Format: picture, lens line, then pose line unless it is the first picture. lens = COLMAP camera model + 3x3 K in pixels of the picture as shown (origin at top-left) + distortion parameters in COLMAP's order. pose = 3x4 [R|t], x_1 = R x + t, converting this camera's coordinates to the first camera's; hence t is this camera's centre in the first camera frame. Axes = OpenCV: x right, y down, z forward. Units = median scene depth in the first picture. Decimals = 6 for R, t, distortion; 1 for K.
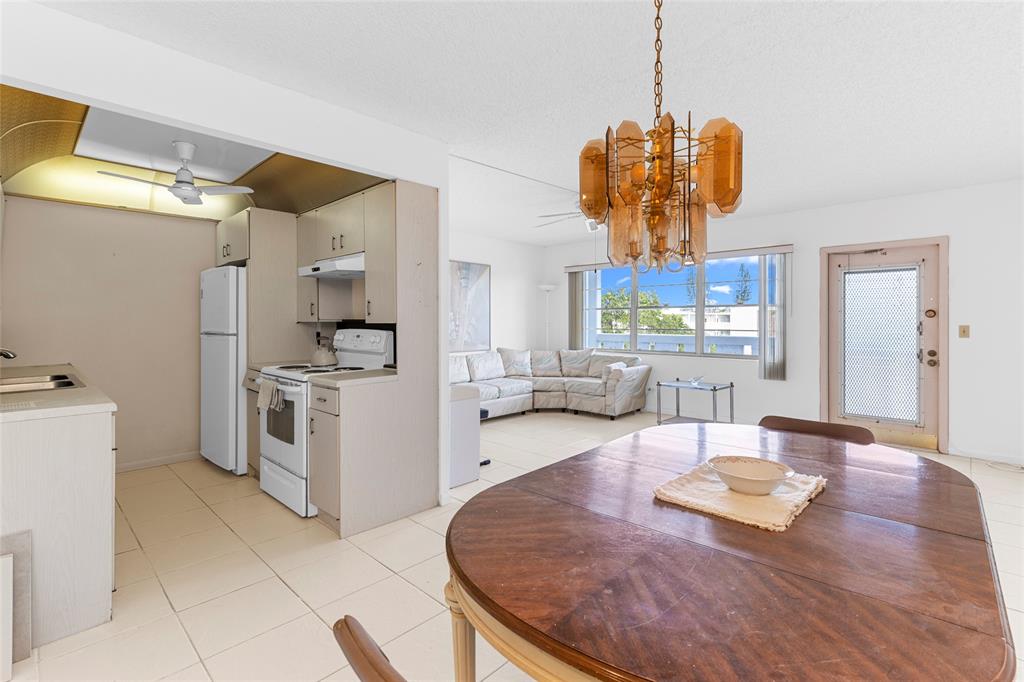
lens RADIAL K [[473.3, 0, 509.6], [0, 473.3, 324.5], [0, 0, 1]] dist [0.000576, -0.000150]
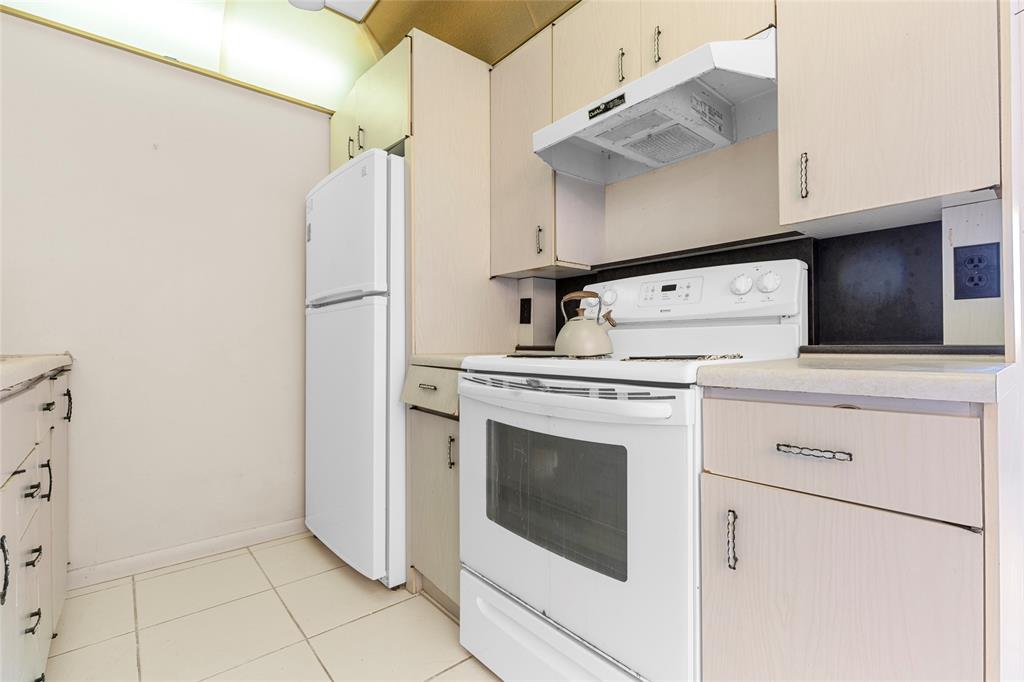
lens RADIAL K [[460.5, 0, 515.3], [0, 460.5, 341.6], [0, 0, 1]] dist [0.001322, -0.000542]
pose [[0.996192, -0.002749, -0.087138, -0.257130], [0.001864, 0.999946, -0.010247, 0.047355], [0.087161, 0.010045, 0.996144, 0.345789]]
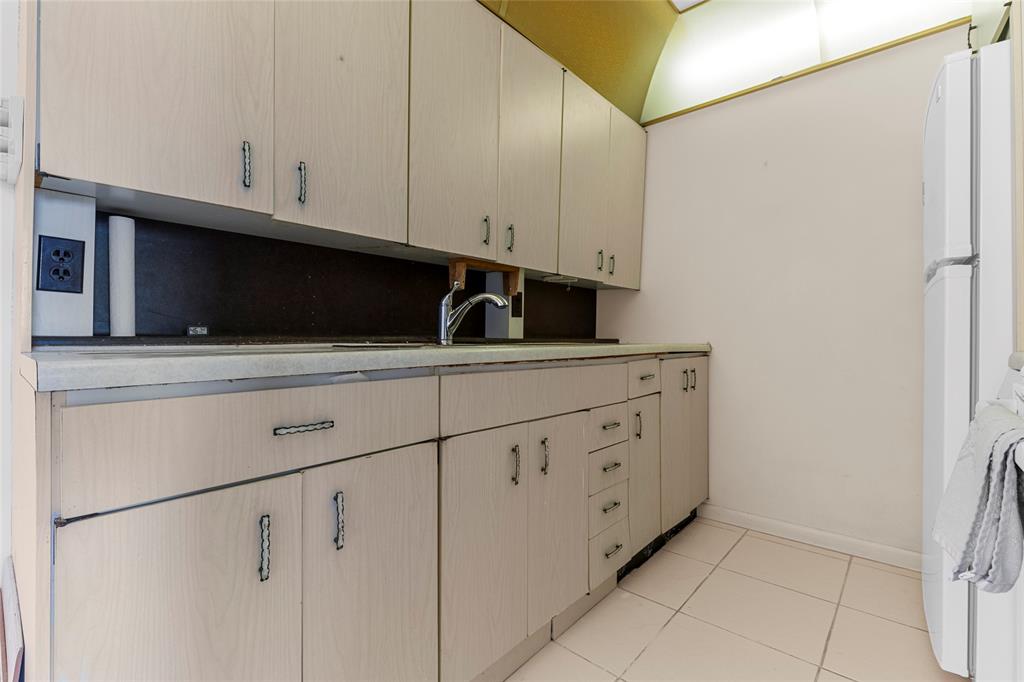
lens RADIAL K [[458.9, 0, 509.9], [0, 458.9, 337.0], [0, 0, 1]] dist [0.000730, 0.000010]
pose [[0.037615, -0.005647, -0.999276, -0.170728], [-0.000989, 0.999983, -0.005688, 0.047643], [0.999292, 0.001203, 0.037608, 0.431430]]
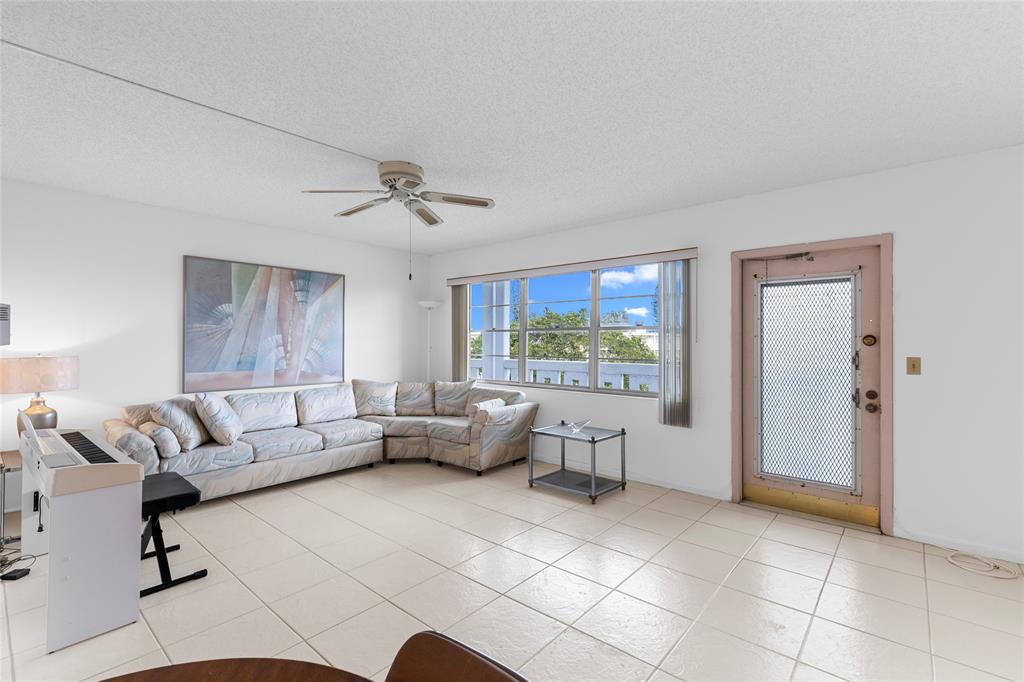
lens RADIAL K [[460.5, 0, 515.3], [0, 460.5, 341.6], [0, 0, 1]] dist [0.001322, -0.000542]
pose [[0.998322, 0.003245, 0.057816, 0.232207], [-0.002912, 0.999979, -0.005838, -0.011945], [-0.057834, 0.005660, 0.998310, 0.247195]]
